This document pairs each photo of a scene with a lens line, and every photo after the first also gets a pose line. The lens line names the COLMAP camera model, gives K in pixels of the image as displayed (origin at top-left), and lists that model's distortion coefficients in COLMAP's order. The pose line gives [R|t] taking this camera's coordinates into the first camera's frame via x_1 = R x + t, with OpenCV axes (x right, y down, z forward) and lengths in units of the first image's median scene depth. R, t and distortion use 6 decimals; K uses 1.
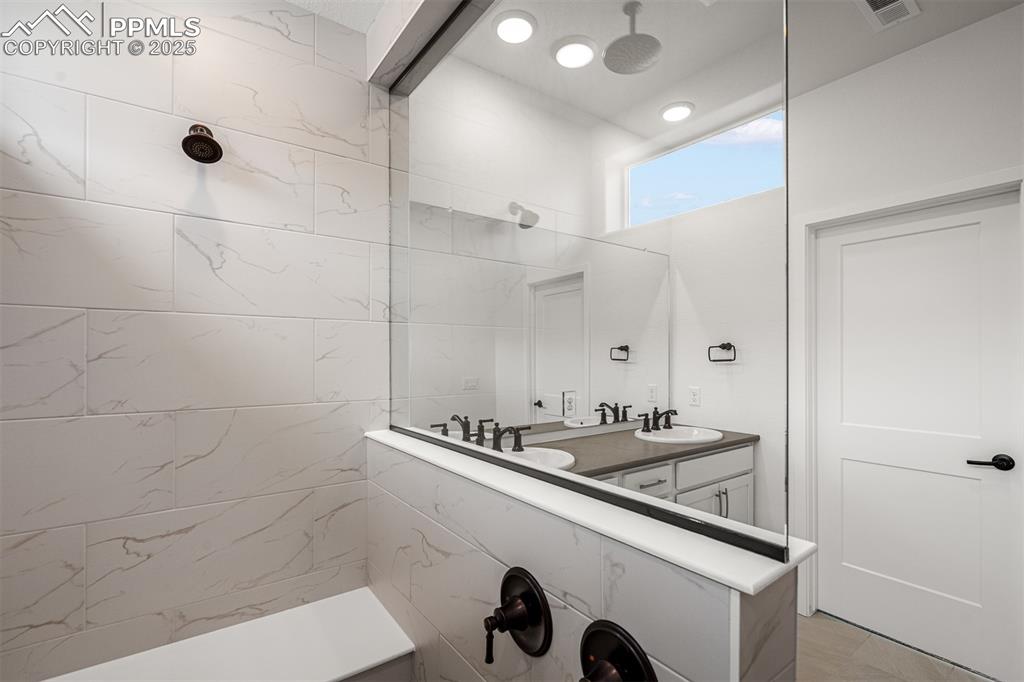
lens RADIAL K [[460.2, 0, 514.1], [0, 460.2, 356.0], [0, 0, 1]] dist [-0.005836, 0.000517]
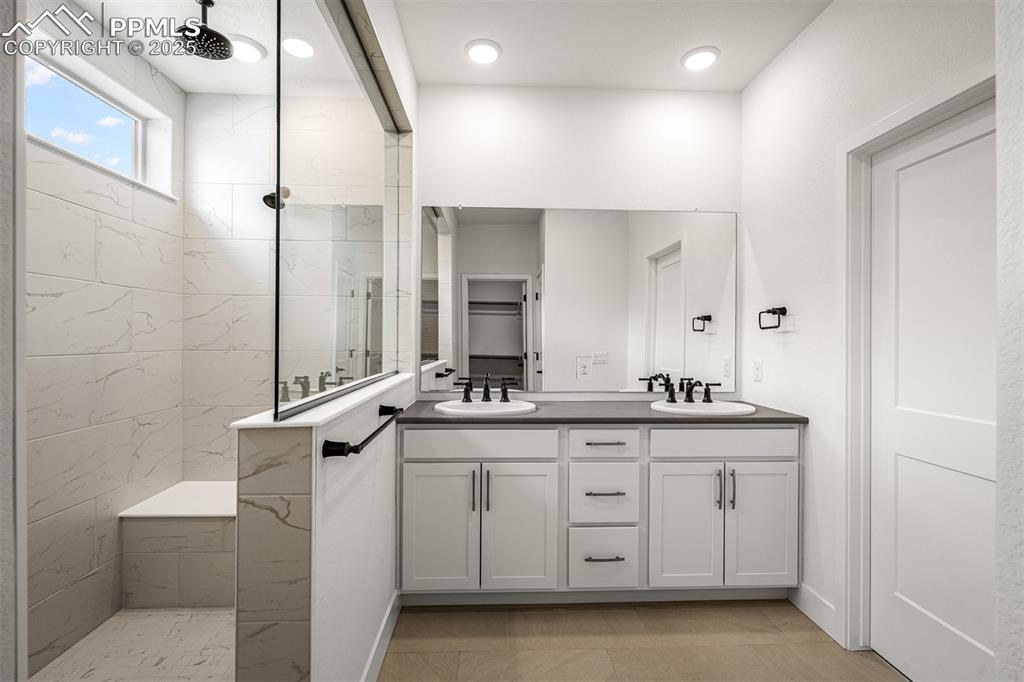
lens RADIAL K [[460.2, 0, 520.1], [0, 460.2, 339.6], [0, 0, 1]] dist [-0.005836, 0.000517]
pose [[0.832120, 0.005854, -0.554565, 0.606403], [-0.006695, 0.999977, 0.000511, 0.039147], [0.554556, 0.003287, 0.832140, 0.031756]]
